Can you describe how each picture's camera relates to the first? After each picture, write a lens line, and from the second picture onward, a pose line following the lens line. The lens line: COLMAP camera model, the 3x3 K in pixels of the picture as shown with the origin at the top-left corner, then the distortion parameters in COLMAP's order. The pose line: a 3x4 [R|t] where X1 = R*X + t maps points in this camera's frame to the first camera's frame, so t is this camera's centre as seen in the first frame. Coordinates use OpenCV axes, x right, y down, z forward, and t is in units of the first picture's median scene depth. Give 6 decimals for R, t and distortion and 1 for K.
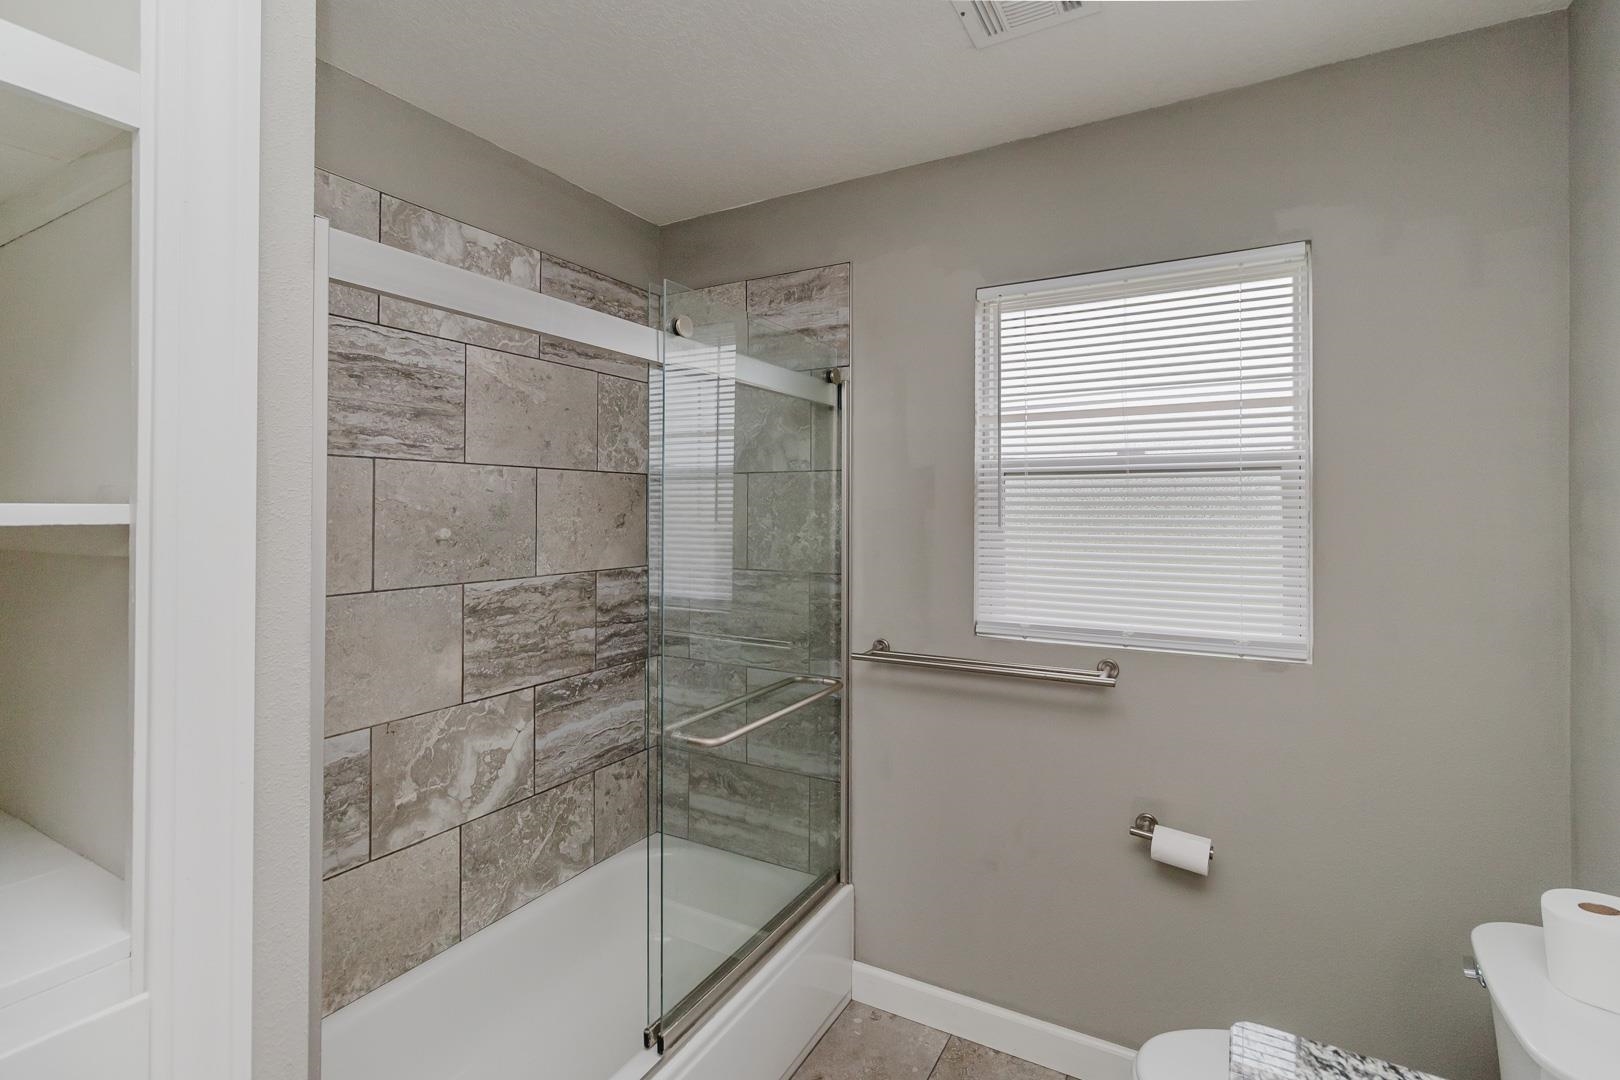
lens RADIAL K [[746.6, 0, 846.3], [0, 746.6, 510.9], [0, 0, 1]] dist [0.002167, -0.000774]
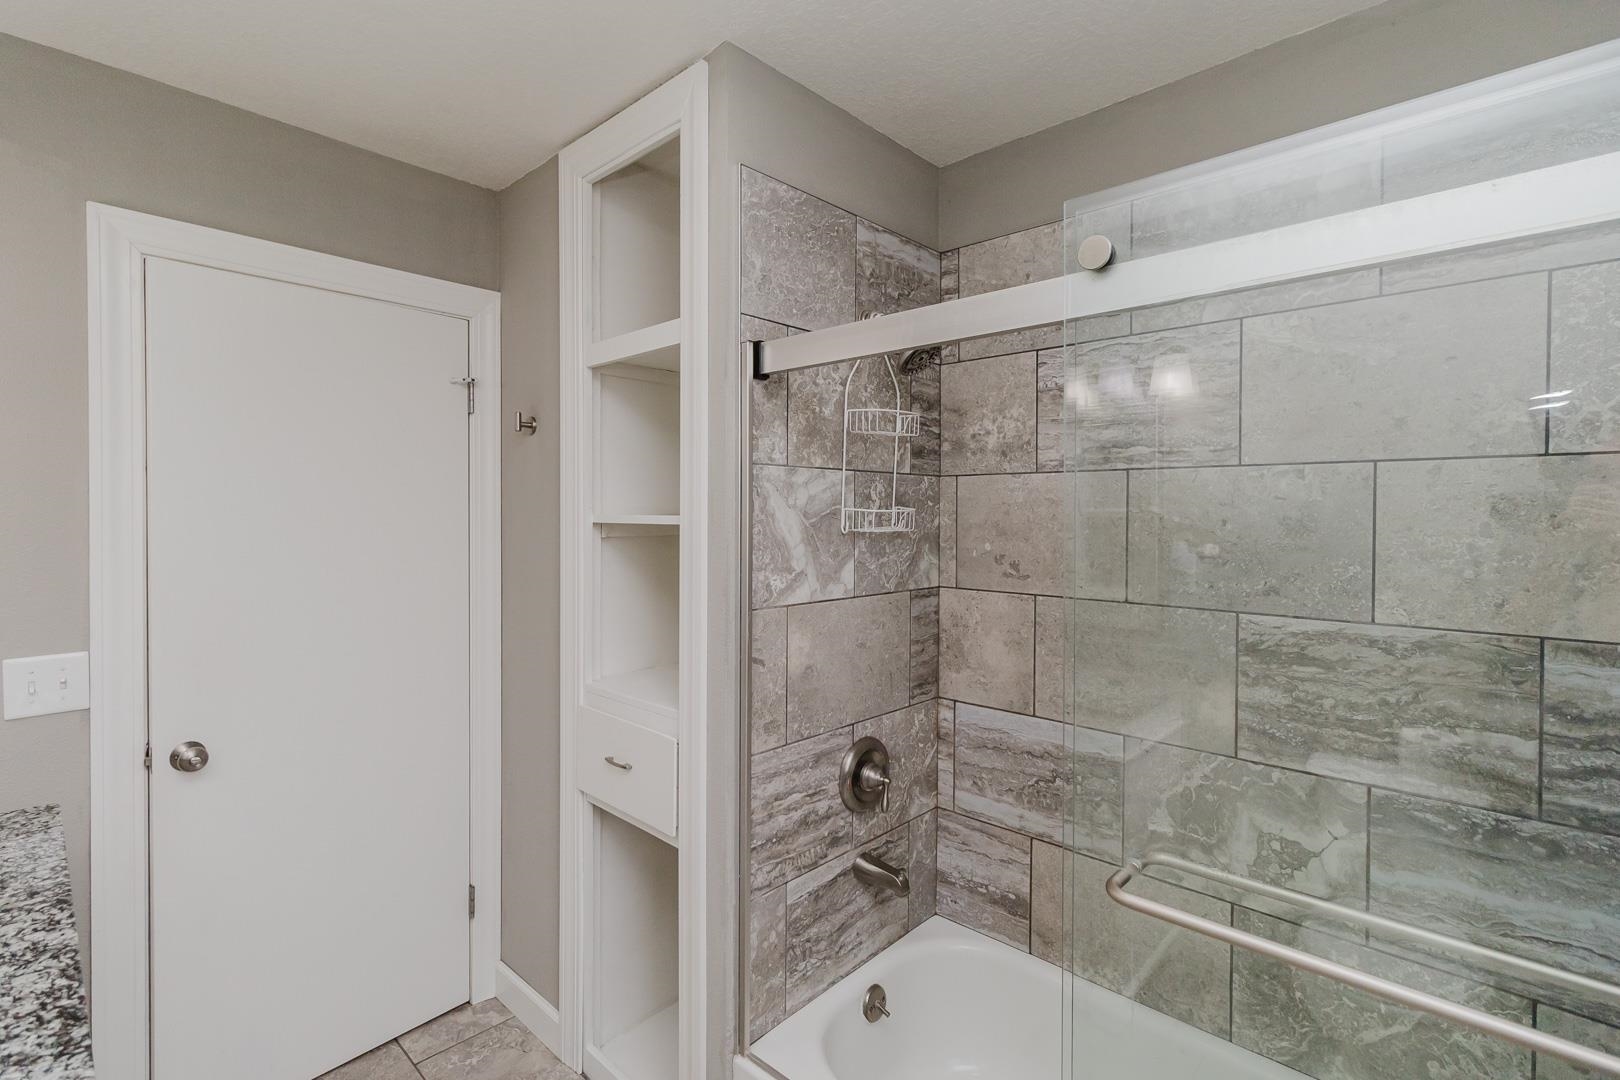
lens RADIAL K [[746.6, 0, 811.2], [0, 746.6, 528.3], [0, 0, 1]] dist [0.002167, -0.000774]
pose [[-0.263807, 0.015681, -0.964448, 0.390780], [-0.008415, 0.999792, 0.018557, -0.006252], [0.964539, 0.013011, -0.263621, 0.744500]]
